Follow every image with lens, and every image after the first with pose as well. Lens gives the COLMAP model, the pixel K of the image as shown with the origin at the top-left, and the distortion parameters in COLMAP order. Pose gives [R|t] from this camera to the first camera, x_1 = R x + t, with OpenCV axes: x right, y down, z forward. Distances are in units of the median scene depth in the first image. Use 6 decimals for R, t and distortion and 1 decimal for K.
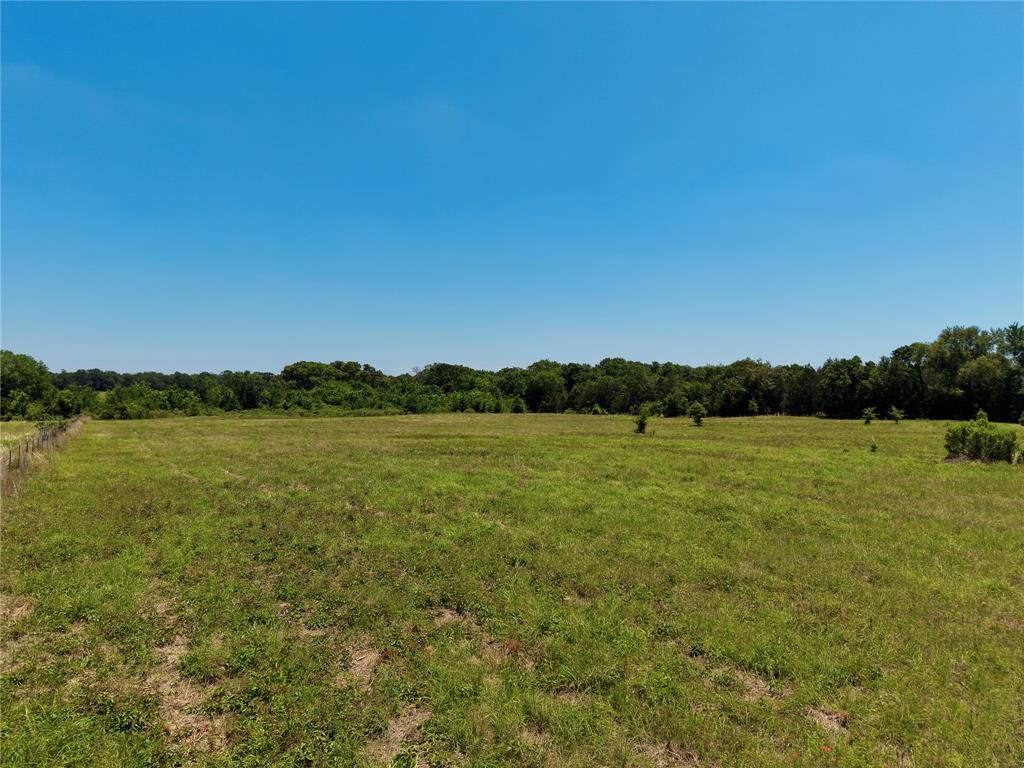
lens RADIAL K [[687.7, 0, 512.0], [0, 687.7, 384.0], [0, 0, 1]] dist [0.001254, 0.000864]
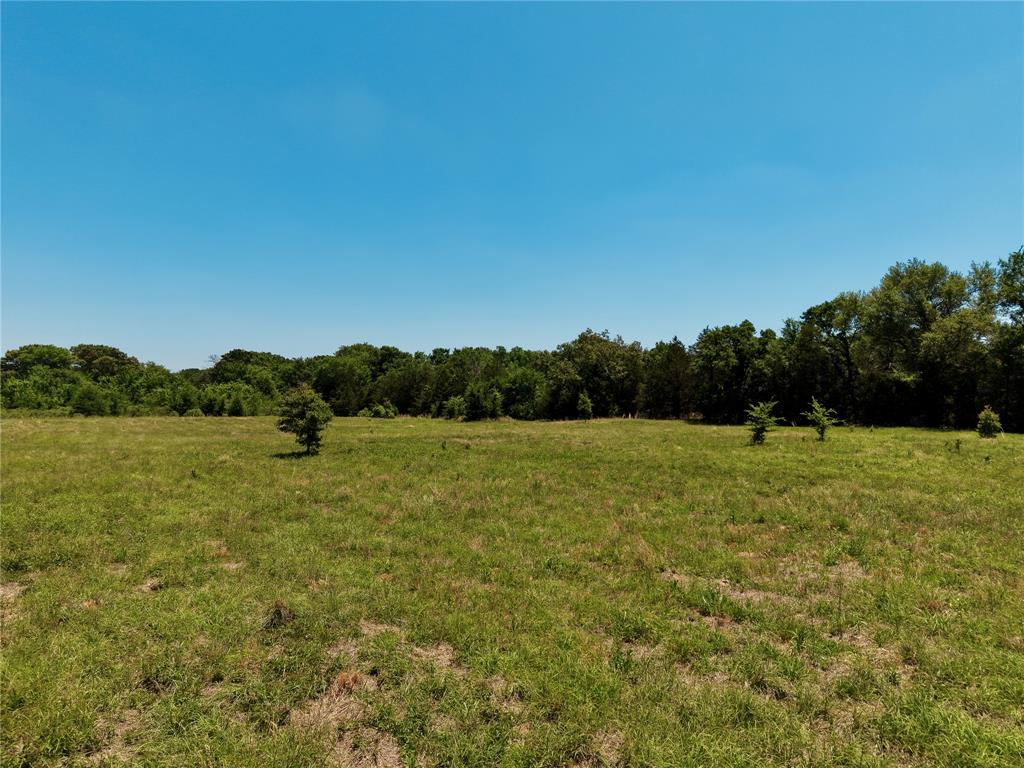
lens RADIAL K [[711.2, 0, 512.0], [0, 711.2, 384.0], [0, 0, 1]] dist [0.083877, -0.123543]
pose [[0.991116, 0.002304, 0.132977, 0.212018], [-0.002359, 0.999997, 0.000255, 0.015855], [-0.132976, -0.000567, 0.991119, 0.401361]]
